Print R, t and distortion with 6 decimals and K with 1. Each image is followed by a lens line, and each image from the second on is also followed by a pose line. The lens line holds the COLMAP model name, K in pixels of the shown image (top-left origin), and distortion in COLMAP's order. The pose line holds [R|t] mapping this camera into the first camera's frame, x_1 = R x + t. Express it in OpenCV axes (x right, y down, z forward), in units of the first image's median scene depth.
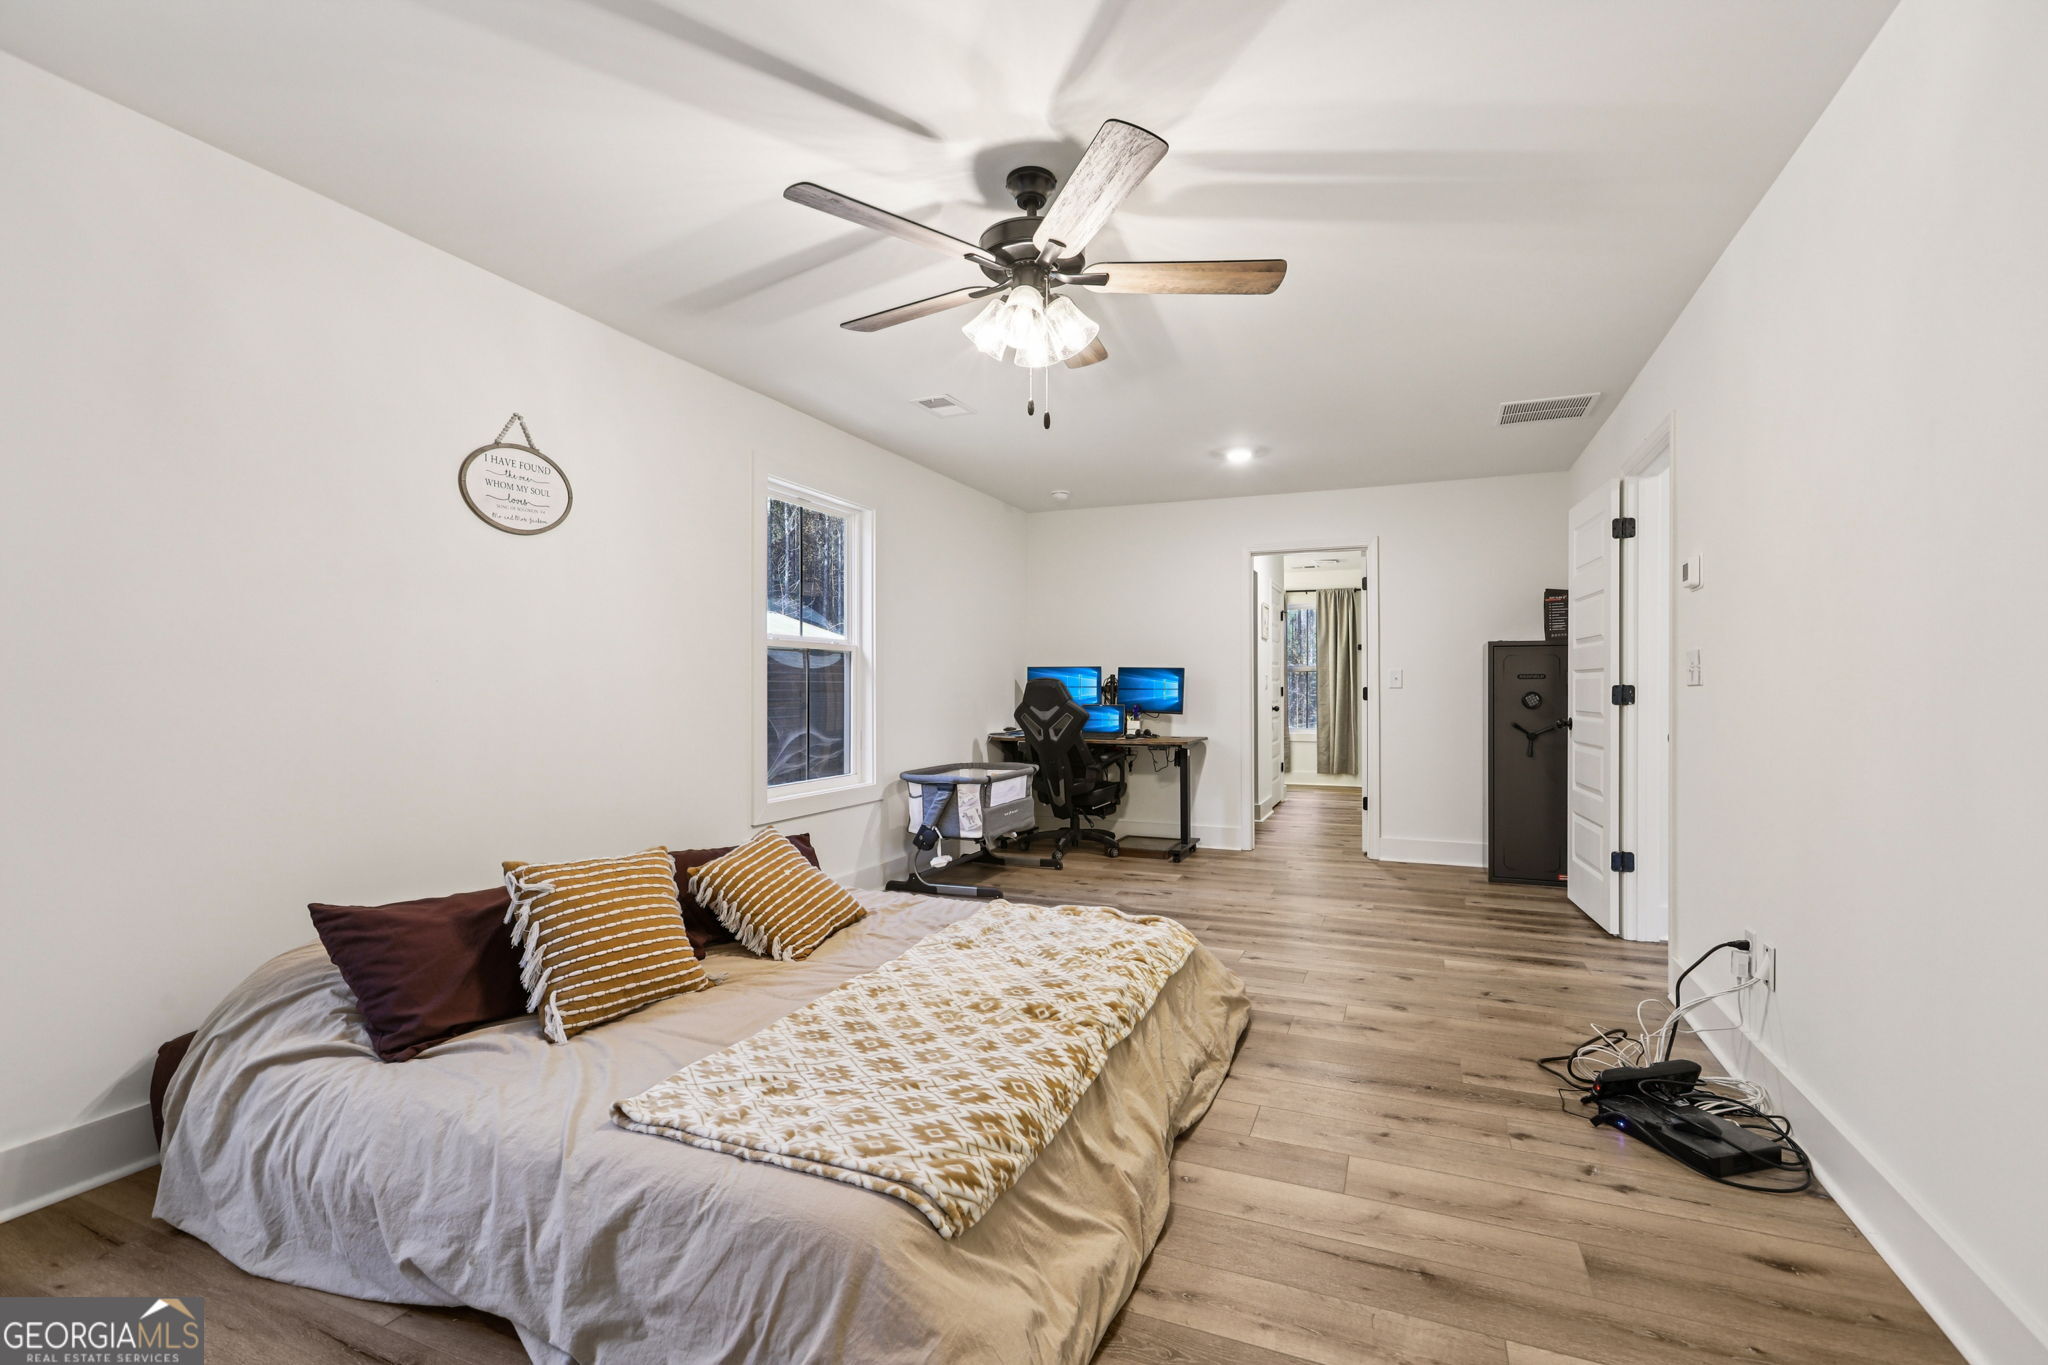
lens RADIAL K [[917.9, 0, 1030.1], [0, 917.9, 685.7], [0, 0, 1]] dist [-0.002114, 0.000604]
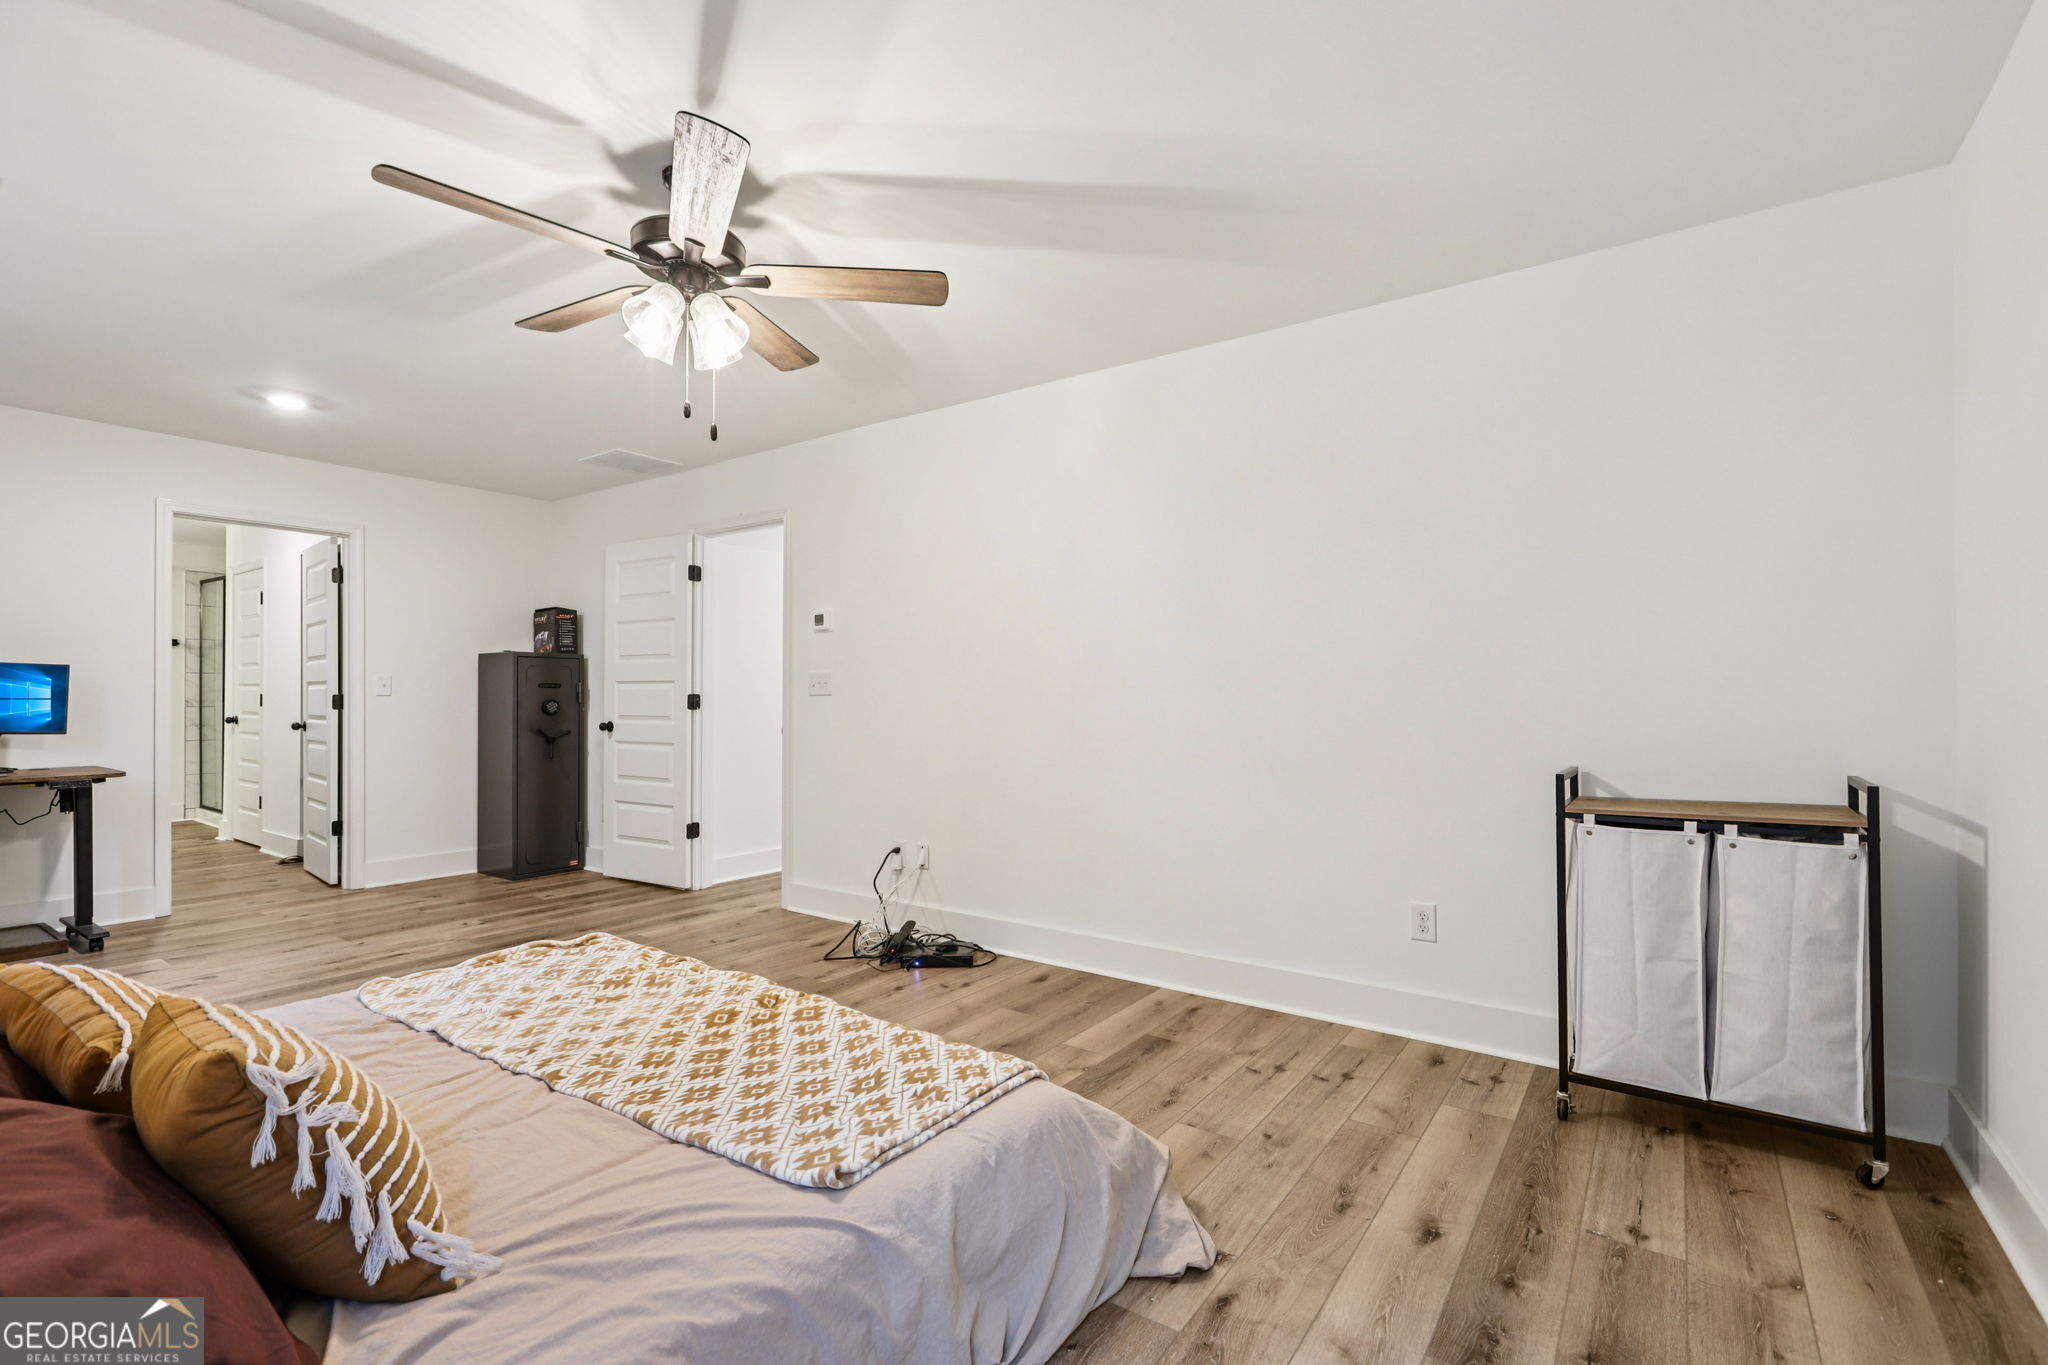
lens RADIAL K [[917.9, 0, 1029.9], [0, 917.9, 692.2], [0, 0, 1]] dist [-0.002114, 0.000604]
pose [[0.216296, 0.004766, 0.976316, -0.692315], [-0.003320, 0.999986, -0.004146, 0.000477], [-0.976322, -0.002345, 0.216309, 0.341261]]
